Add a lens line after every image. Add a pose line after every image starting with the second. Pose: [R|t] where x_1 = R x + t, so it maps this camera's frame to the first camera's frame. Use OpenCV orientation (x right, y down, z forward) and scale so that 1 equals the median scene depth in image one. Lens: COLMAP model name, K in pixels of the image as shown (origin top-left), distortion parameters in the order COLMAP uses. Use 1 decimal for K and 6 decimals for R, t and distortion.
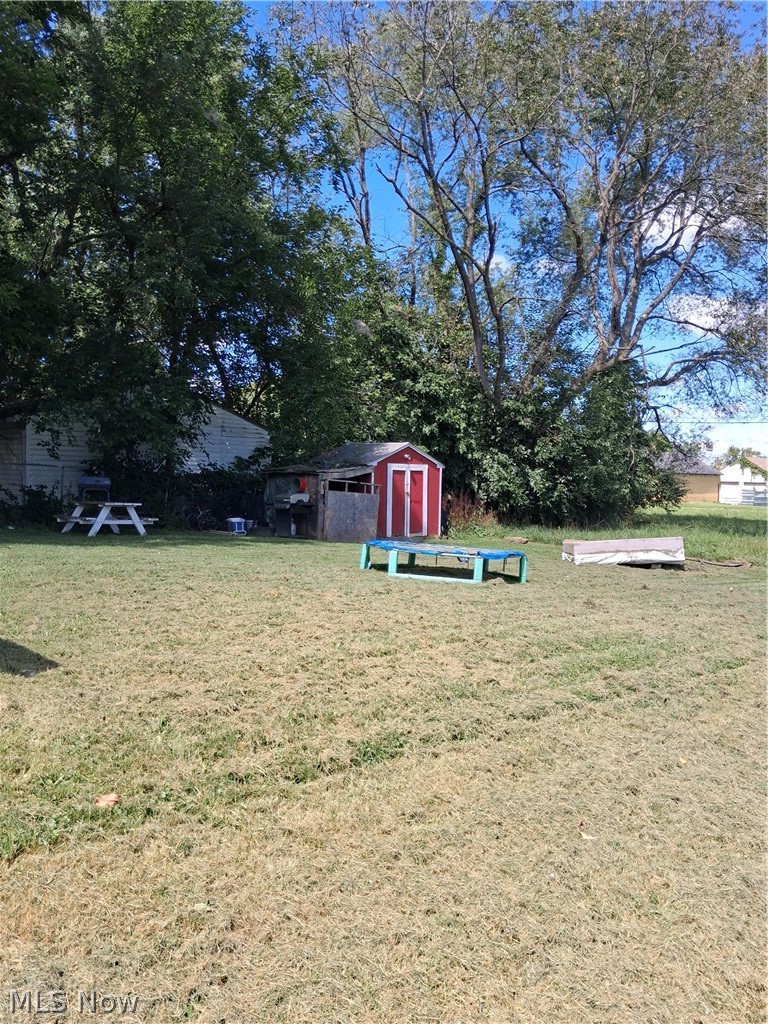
lens RADIAL K [[788.2, 0, 390.9], [0, 788.2, 510.7], [0, 0, 1]] dist [0.056098, -0.001838]
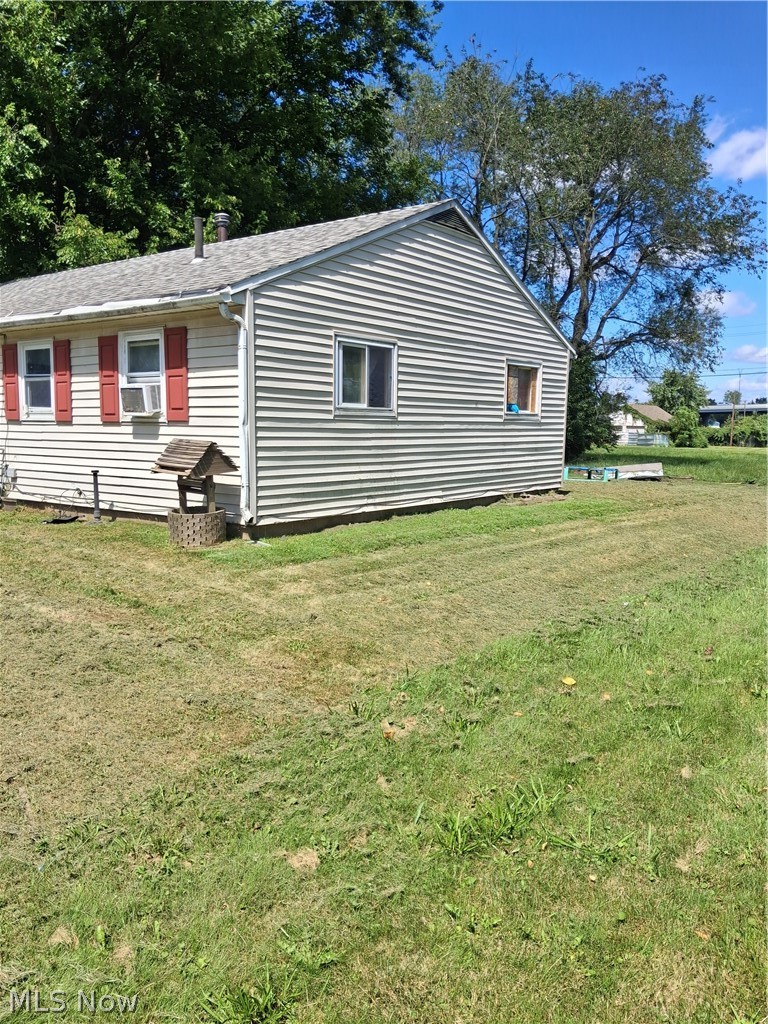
lens RADIAL K [[788.2, 0, 382.3], [0, 788.2, 508.7], [0, 0, 1]] dist [0.056098, -0.001838]
pose [[0.990688, -0.013629, 0.135465, -0.228095], [0.003991, 0.997456, 0.071167, 0.001280], [-0.136090, -0.069963, 0.988223, -0.327543]]
